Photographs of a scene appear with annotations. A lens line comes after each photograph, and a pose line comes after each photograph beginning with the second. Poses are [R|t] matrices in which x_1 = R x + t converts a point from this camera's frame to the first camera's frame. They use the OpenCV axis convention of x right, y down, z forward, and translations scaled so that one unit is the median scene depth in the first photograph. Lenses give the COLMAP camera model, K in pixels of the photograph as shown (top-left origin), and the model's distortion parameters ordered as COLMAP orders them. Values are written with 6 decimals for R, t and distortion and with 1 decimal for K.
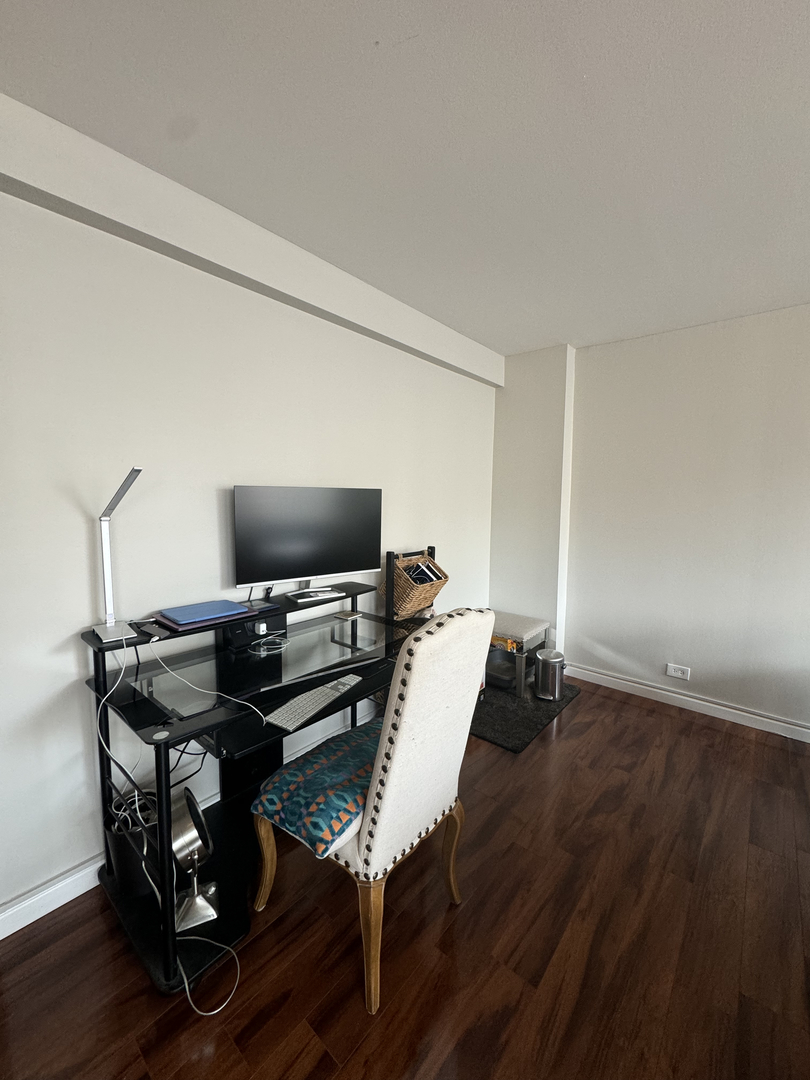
lens RADIAL K [[427.0, 0, 408.6], [0, 427.0, 536.4], [0, 0, 1]] dist [0.002424, 0.000334]
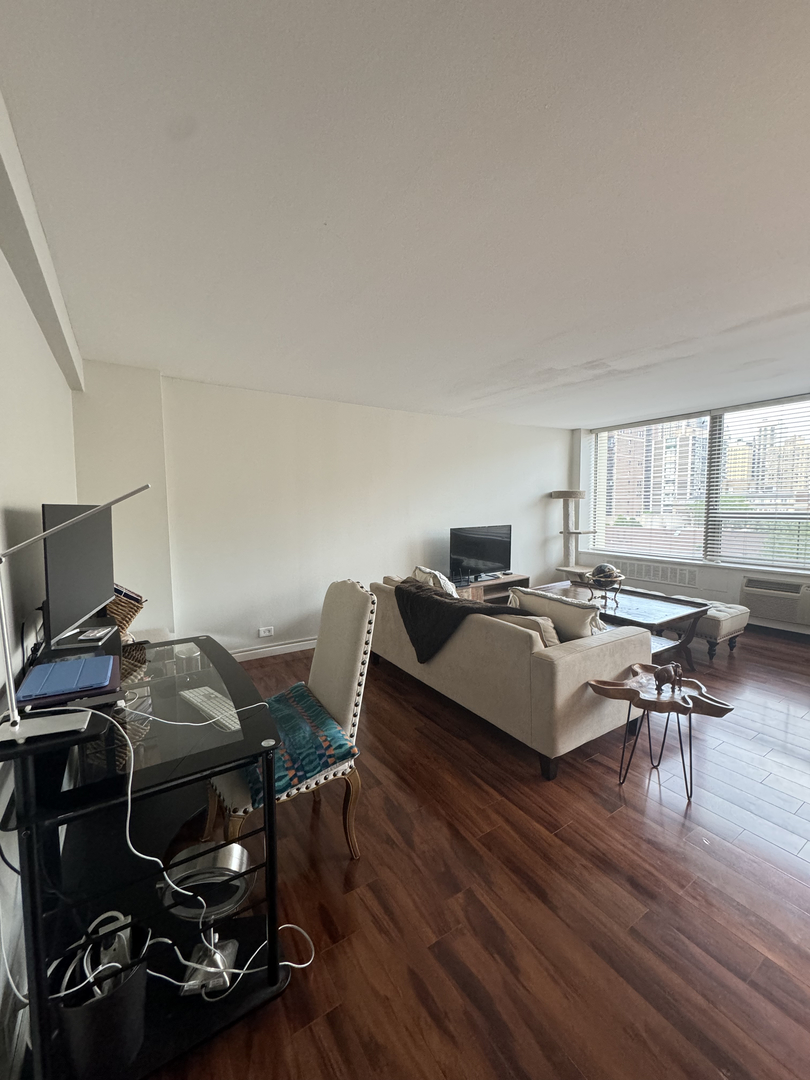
lens RADIAL K [[427.0, 0, 410.8], [0, 427.0, 537.9], [0, 0, 1]] dist [0.002424, 0.000334]
pose [[0.284489, -0.076656, 0.955610, -0.987768], [0.091728, 0.994401, 0.052460, -0.033391], [-0.954281, 0.072732, 0.289928, 0.229040]]
